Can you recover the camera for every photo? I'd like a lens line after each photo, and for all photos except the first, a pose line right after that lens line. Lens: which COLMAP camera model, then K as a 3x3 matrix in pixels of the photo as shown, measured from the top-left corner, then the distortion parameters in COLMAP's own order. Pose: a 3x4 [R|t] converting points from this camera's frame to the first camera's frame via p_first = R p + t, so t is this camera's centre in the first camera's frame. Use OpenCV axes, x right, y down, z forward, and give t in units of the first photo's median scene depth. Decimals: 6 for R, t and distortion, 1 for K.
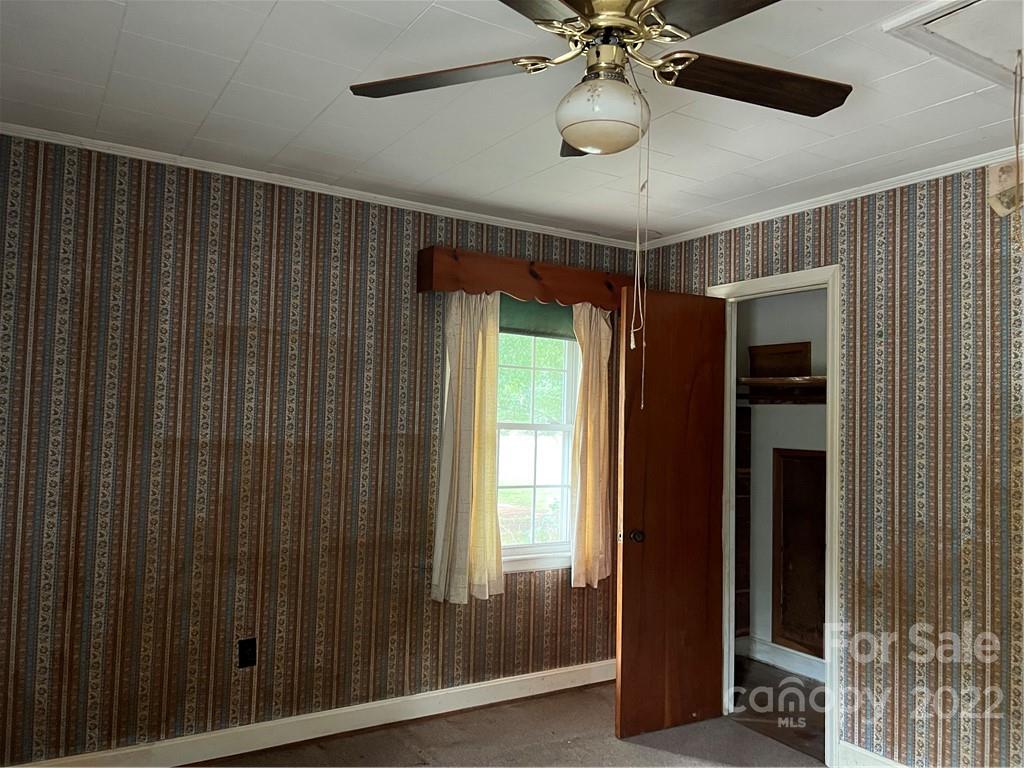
lens RADIAL K [[782.3, 0, 513.3], [0, 782.3, 388.6], [0, 0, 1]] dist [0.003603, -0.003267]
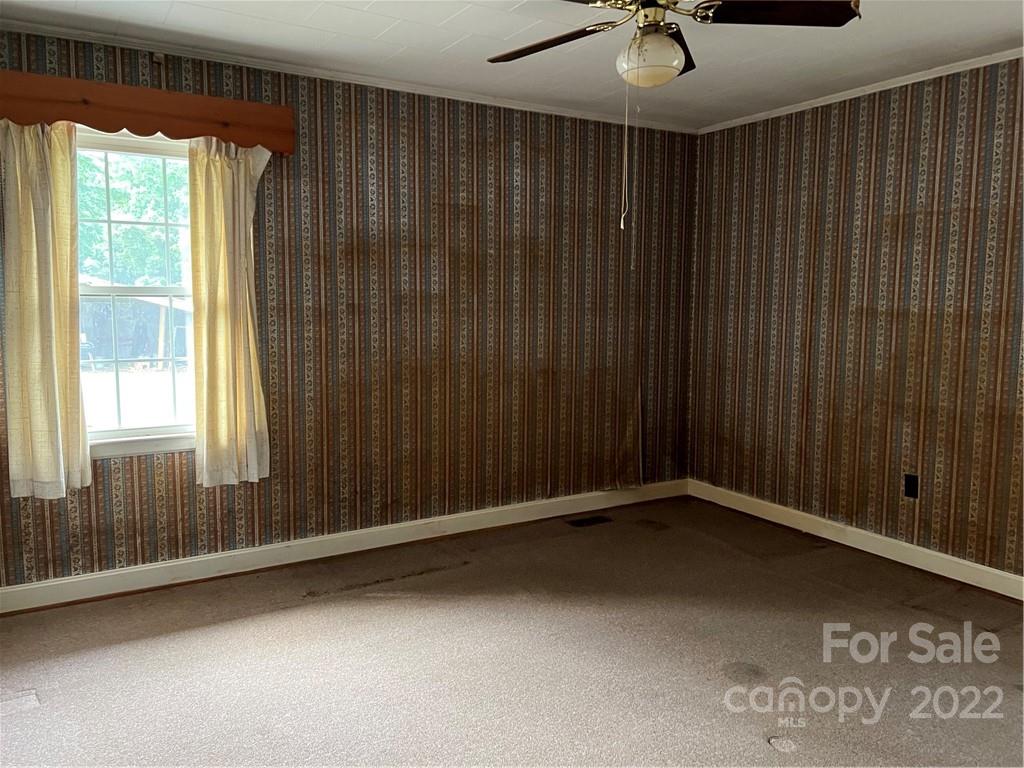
lens RADIAL K [[782.3, 0, 512.7], [0, 782.3, 378.3], [0, 0, 1]] dist [0.003603, -0.003267]
pose [[-0.049749, 0.084459, -0.995184, 0.883133], [0.043712, 0.995647, 0.082313, 0.045735], [0.997805, -0.039407, -0.053224, 0.457673]]
